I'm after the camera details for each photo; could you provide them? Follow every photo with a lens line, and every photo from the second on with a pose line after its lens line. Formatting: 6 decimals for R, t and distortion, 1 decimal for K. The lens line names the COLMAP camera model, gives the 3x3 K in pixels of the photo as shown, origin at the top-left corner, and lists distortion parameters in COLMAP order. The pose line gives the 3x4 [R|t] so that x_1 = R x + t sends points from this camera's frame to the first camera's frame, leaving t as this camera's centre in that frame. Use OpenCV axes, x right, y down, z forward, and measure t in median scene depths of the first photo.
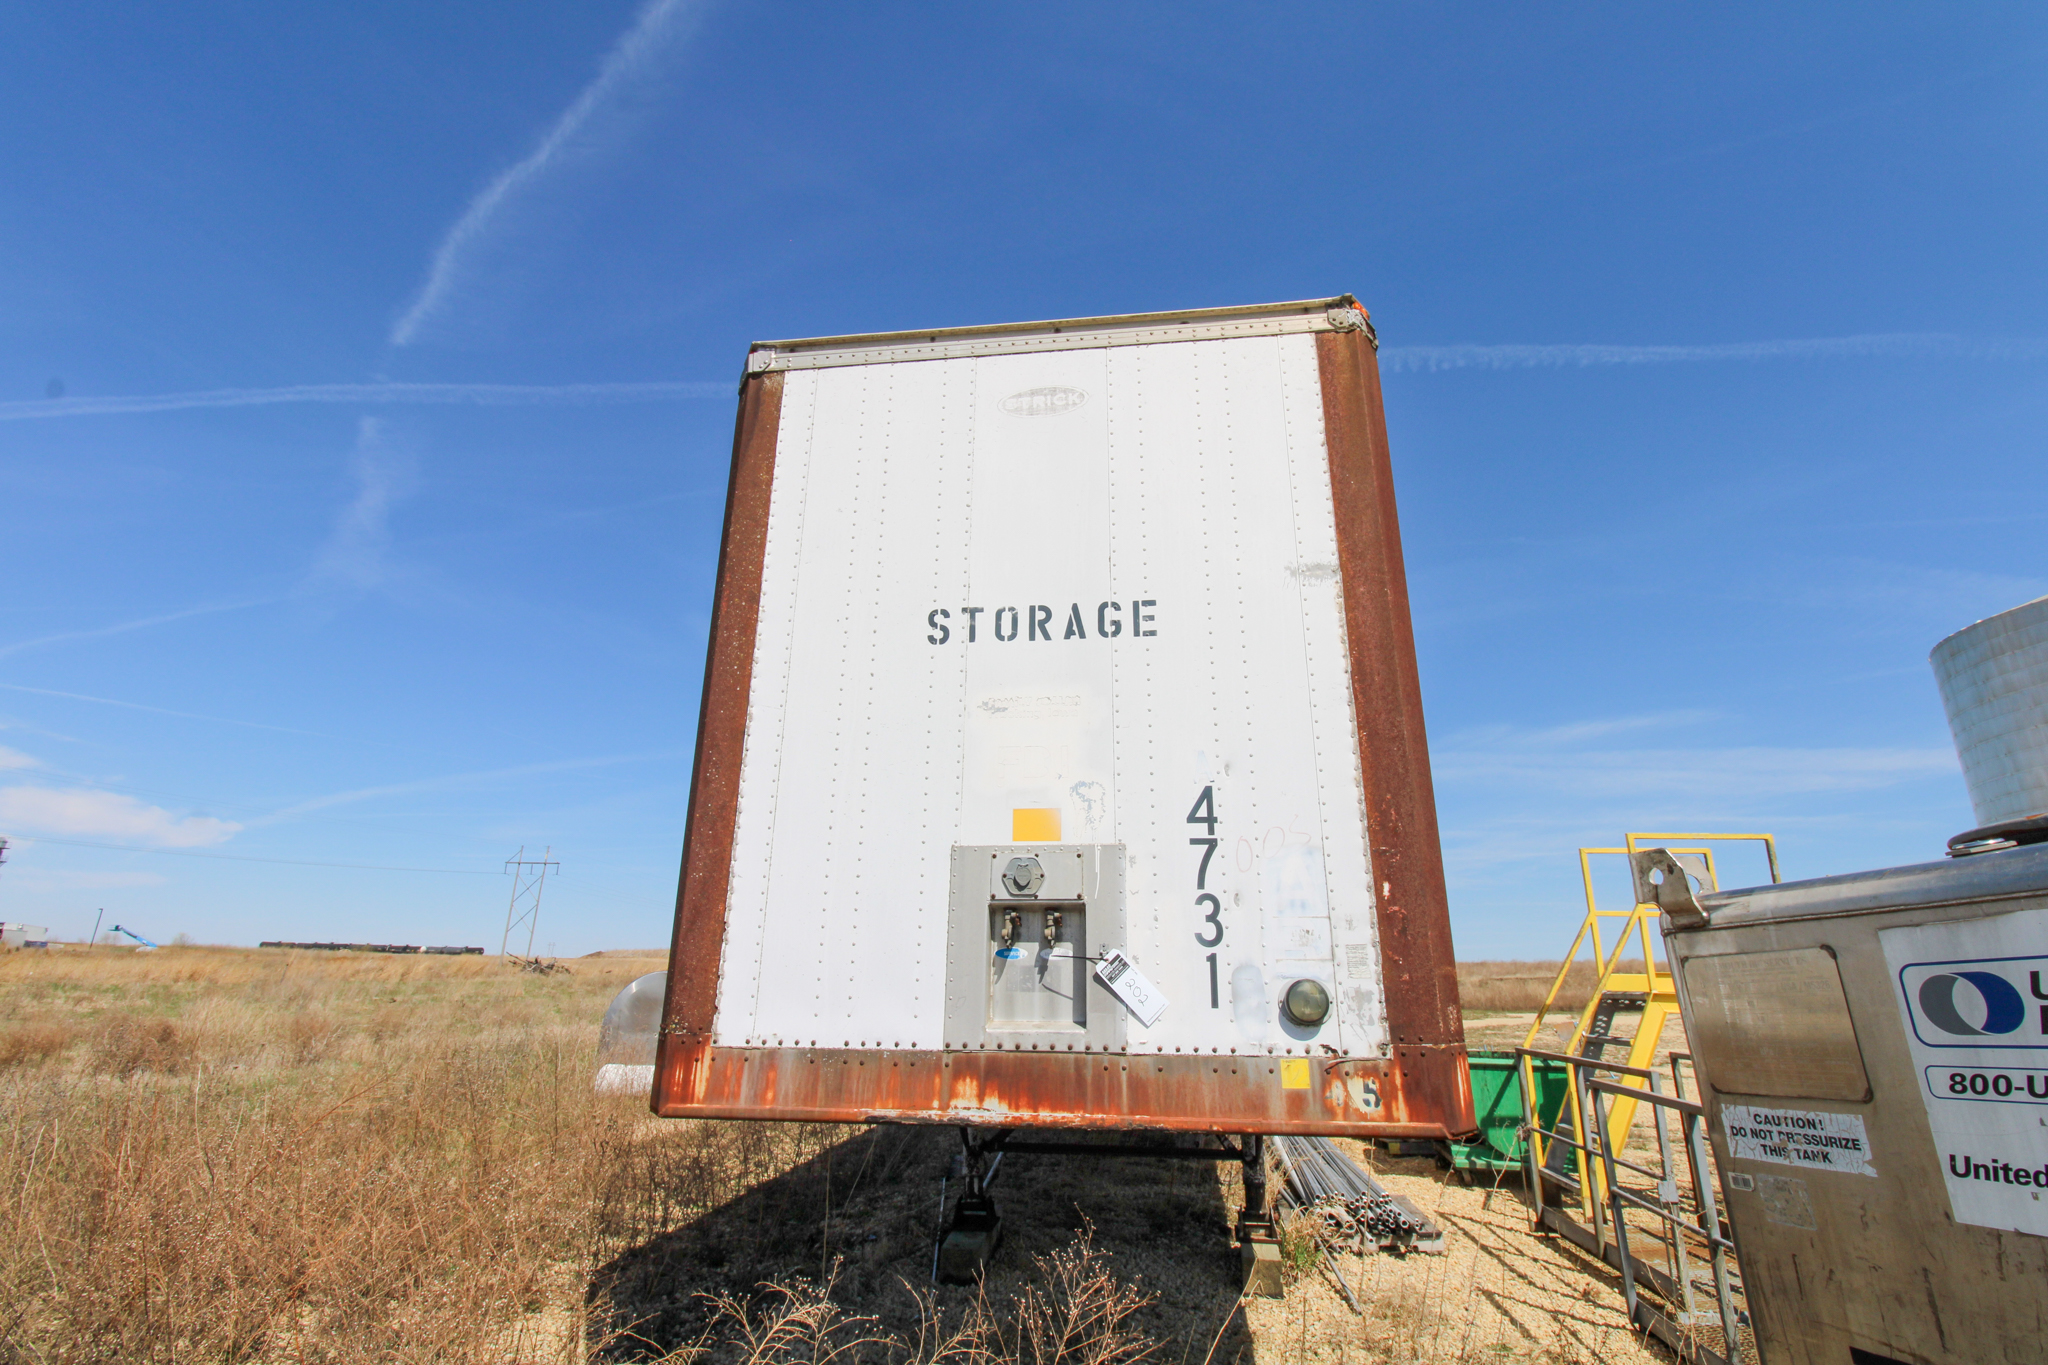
lens RADIAL K [[945.1, 0, 1024.6], [0, 945.1, 679.7], [0, 0, 1]] dist [-0.005096, -0.001964]
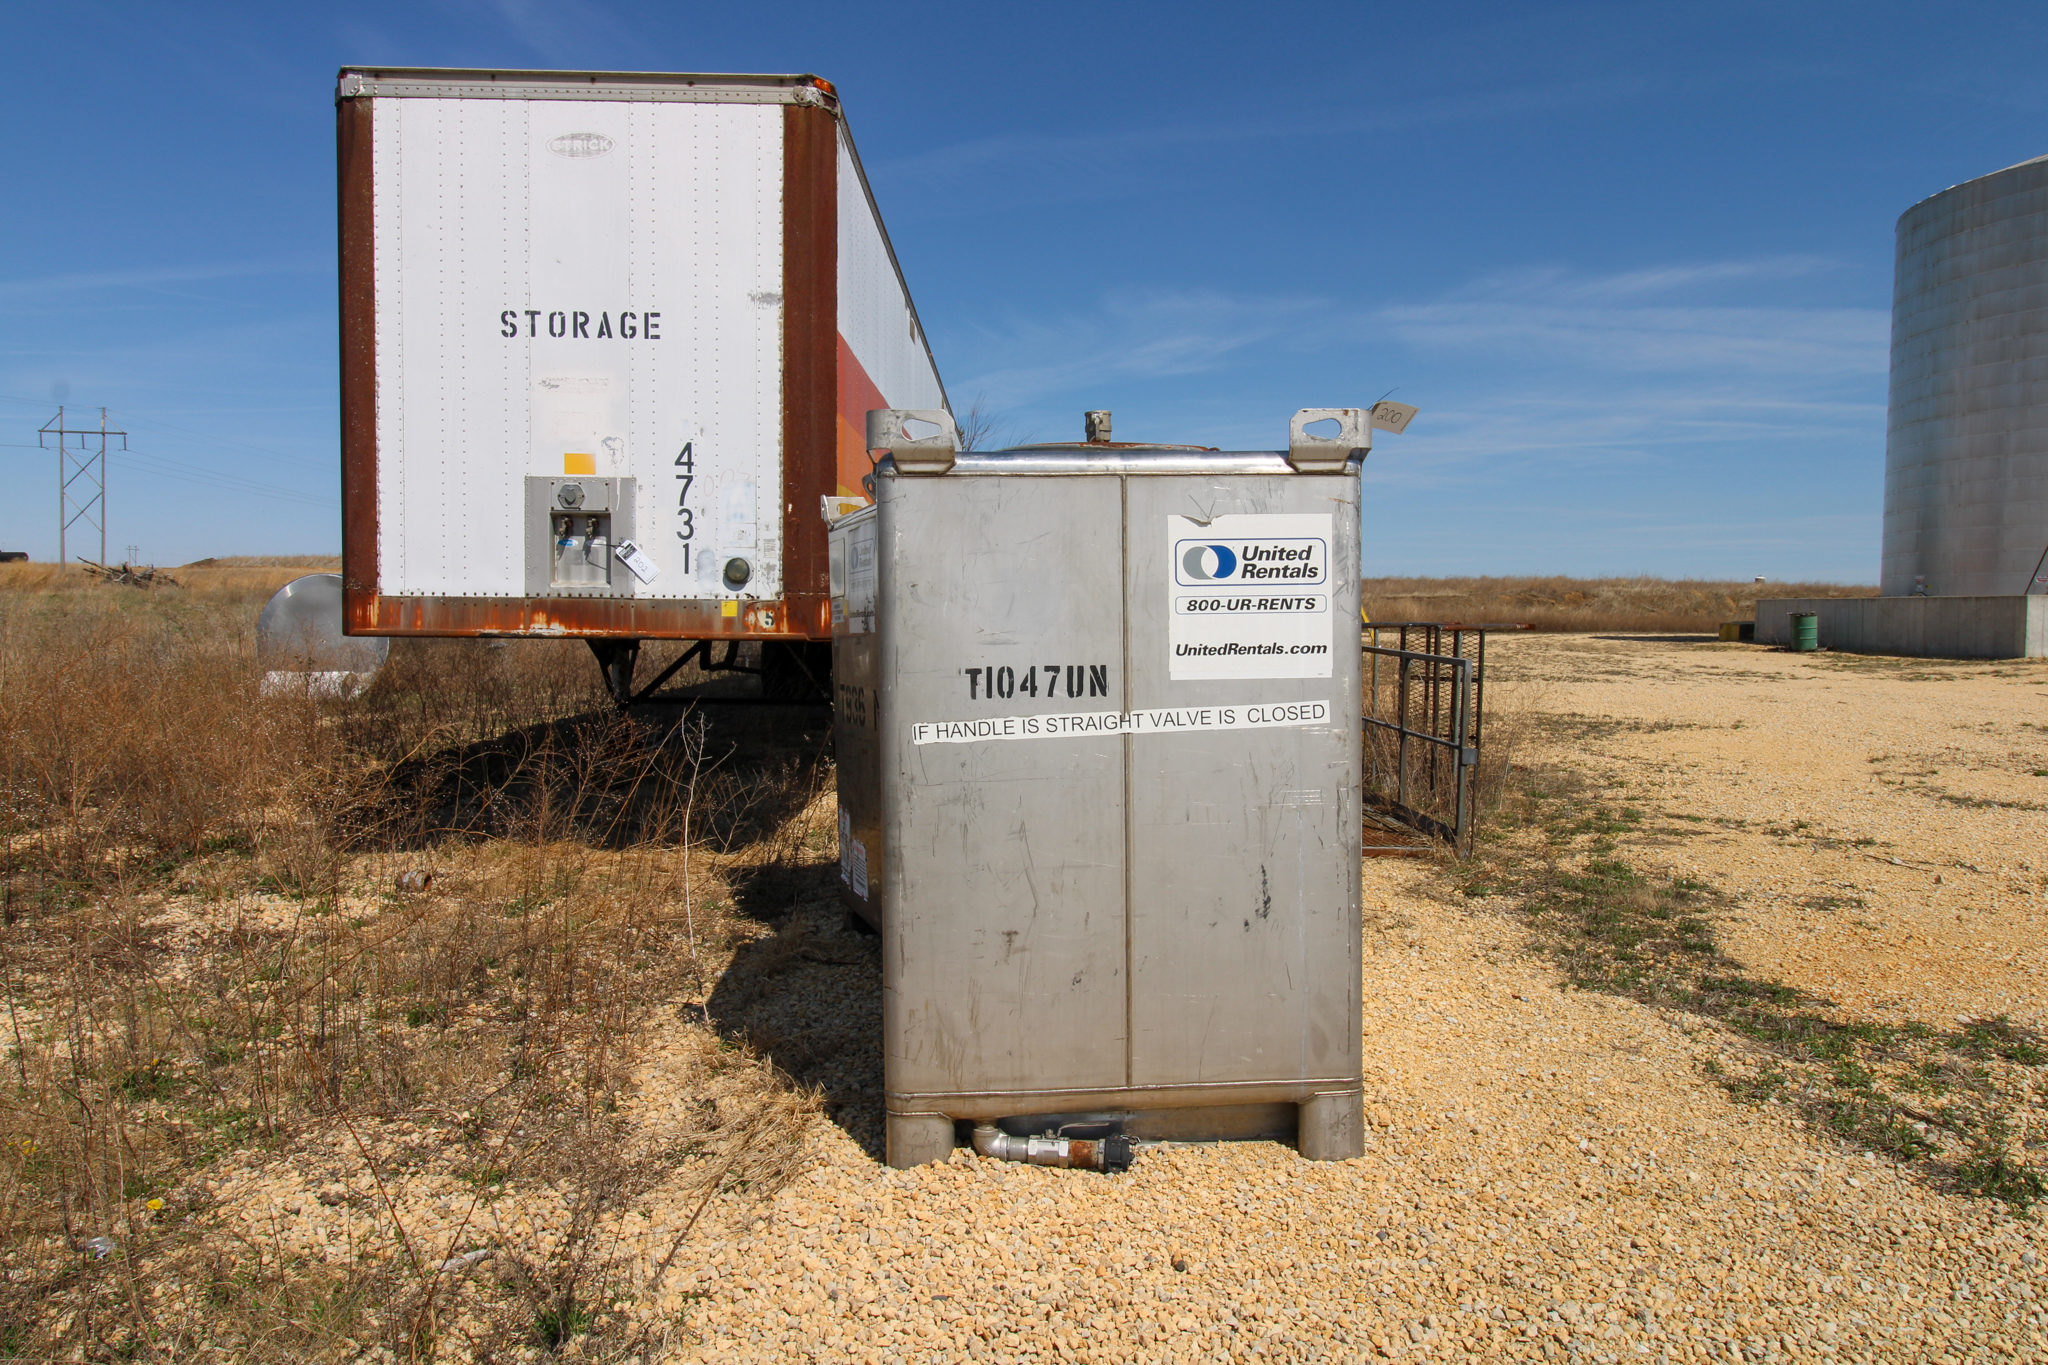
lens RADIAL K [[1269.9, 0, 1031.2], [0, 1269.9, 678.8], [0, 0, 1]] dist [-0.000264, -0.005170]
pose [[0.986685, -0.008249, 0.162434, 0.407782], [-0.051281, 0.931992, 0.358834, -0.311009], [-0.154348, -0.362386, 0.919159, -1.194420]]
